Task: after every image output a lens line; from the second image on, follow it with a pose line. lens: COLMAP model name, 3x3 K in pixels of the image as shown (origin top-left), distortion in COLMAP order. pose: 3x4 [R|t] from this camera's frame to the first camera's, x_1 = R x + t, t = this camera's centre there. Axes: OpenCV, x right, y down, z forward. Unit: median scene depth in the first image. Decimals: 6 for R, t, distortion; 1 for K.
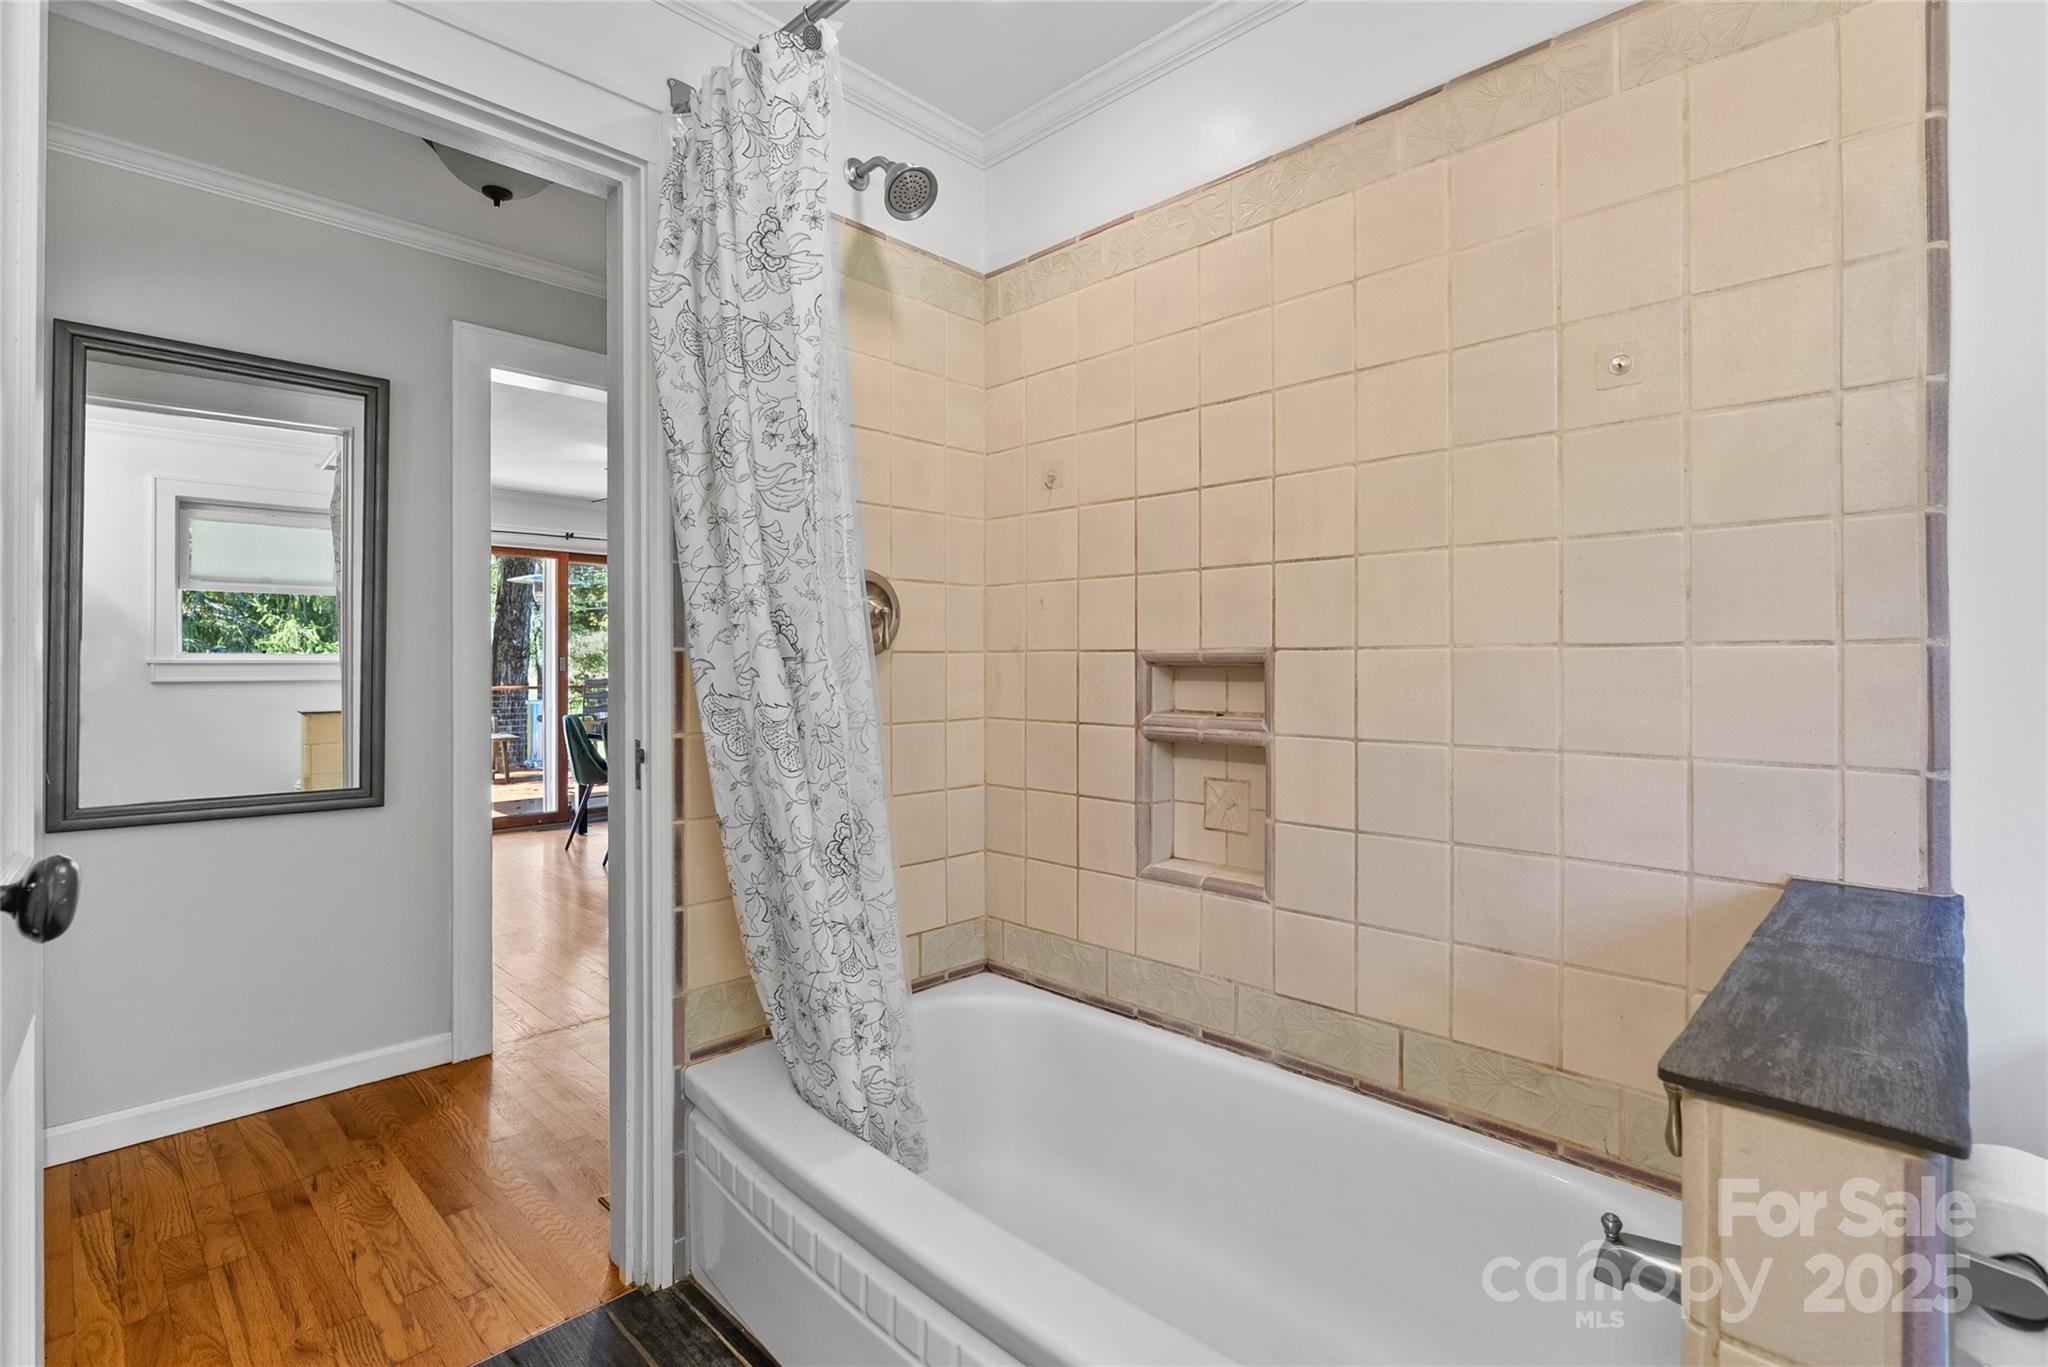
lens RADIAL K [[969.4, 0, 1021.6], [0, 969.4, 673.4], [0, 0, 1]] dist [-0.005497, 0.000958]
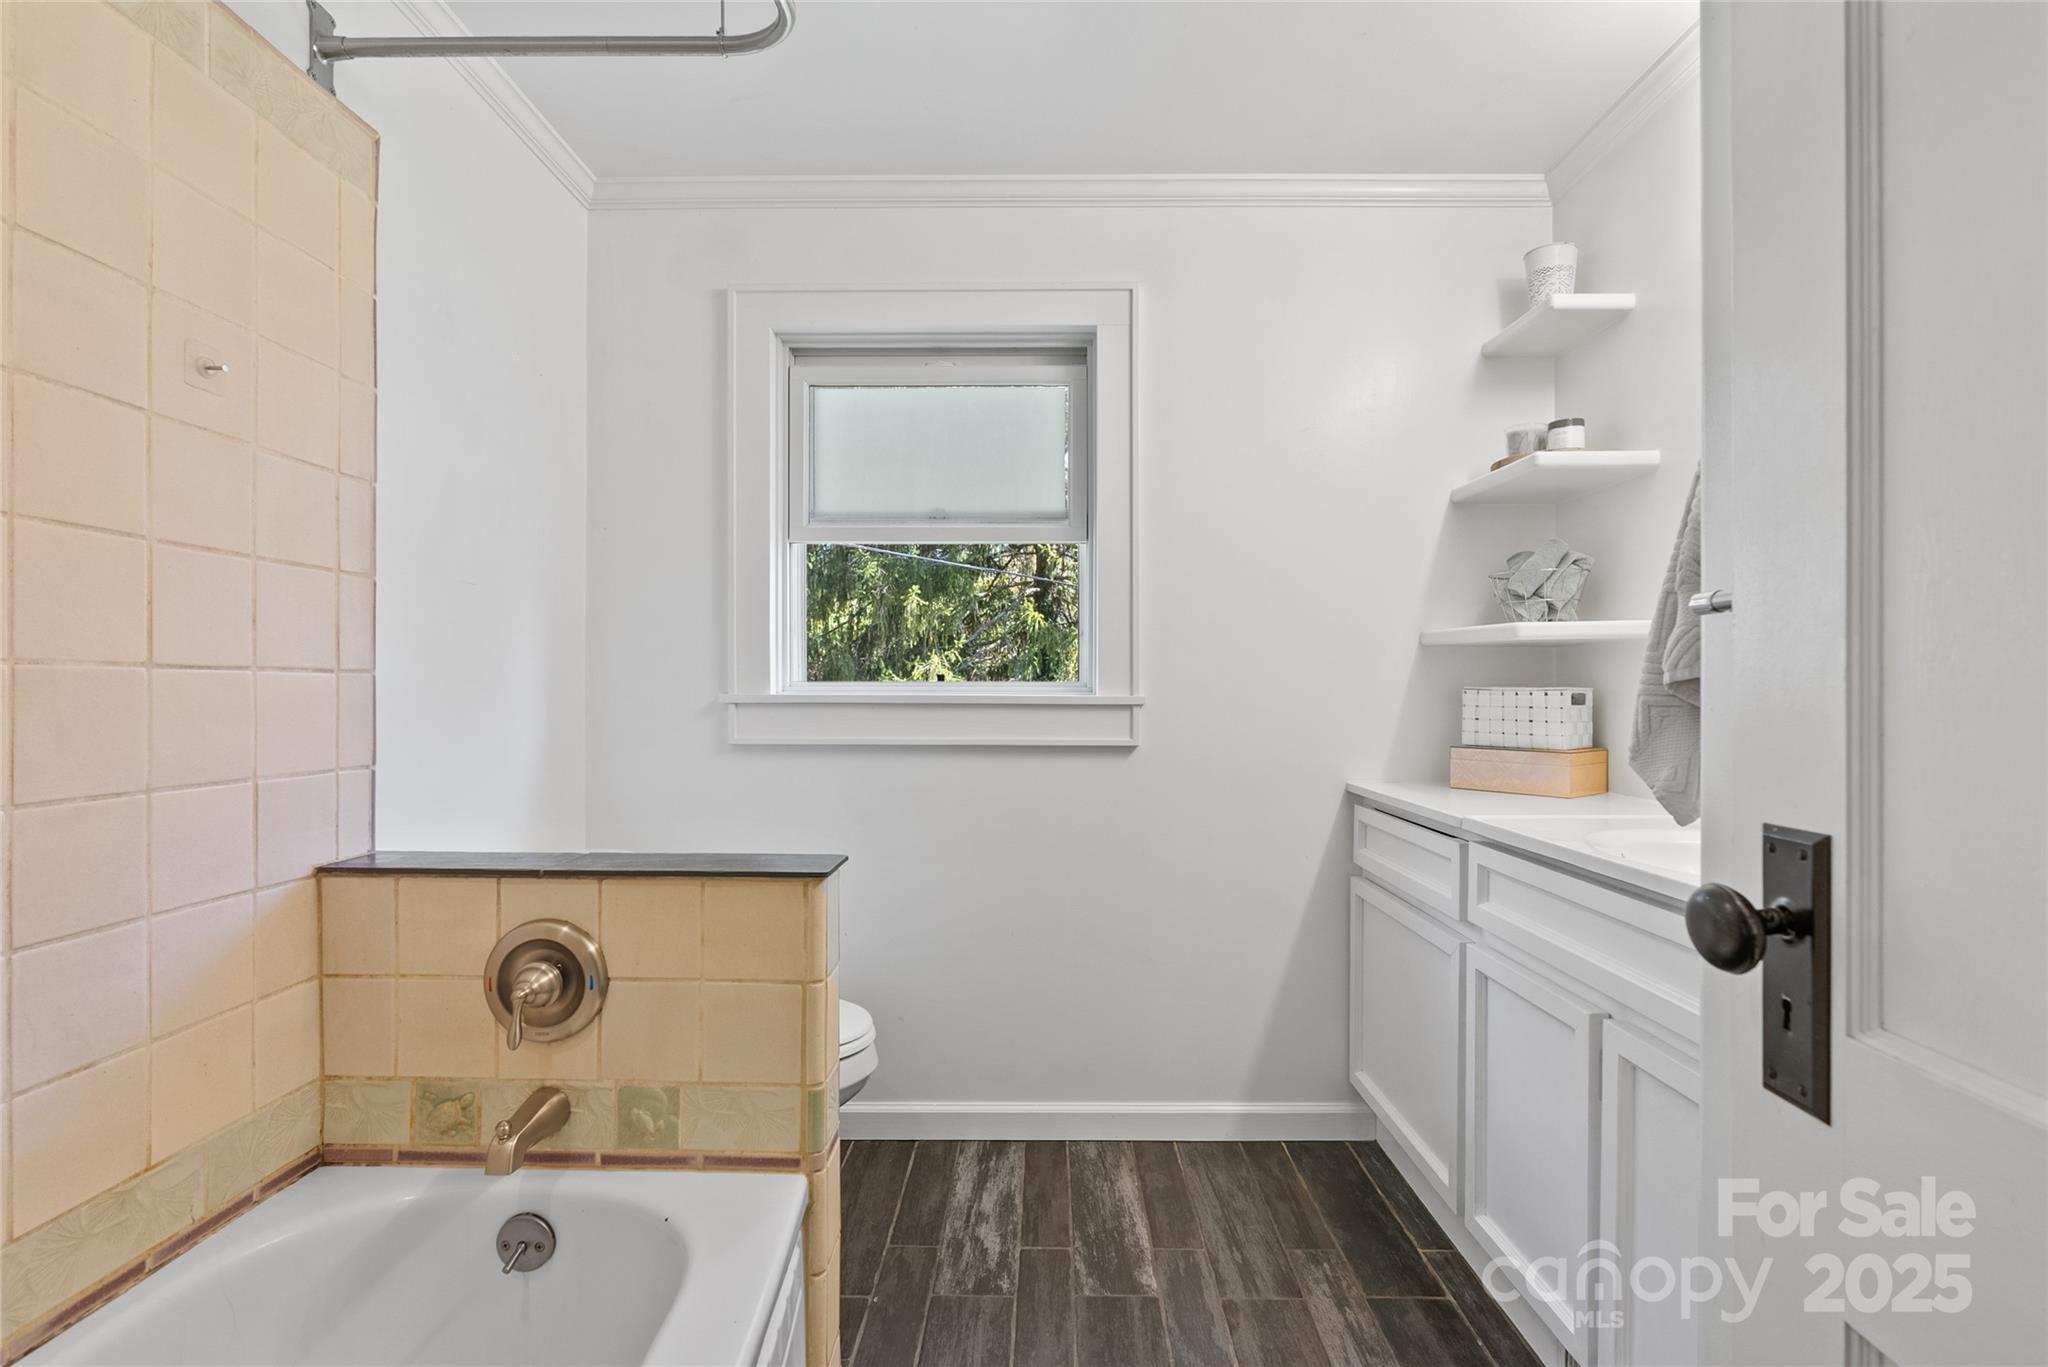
lens RADIAL K [[969.4, 0, 1021.4], [0, 969.4, 683.7], [0, 0, 1]] dist [-0.005497, 0.000958]
pose [[-0.699807, 0.000069, 0.714332, -0.590534], [0.000106, 1.000000, 0.000008, -0.013258], [-0.714332, 0.000082, -0.699807, 1.071349]]
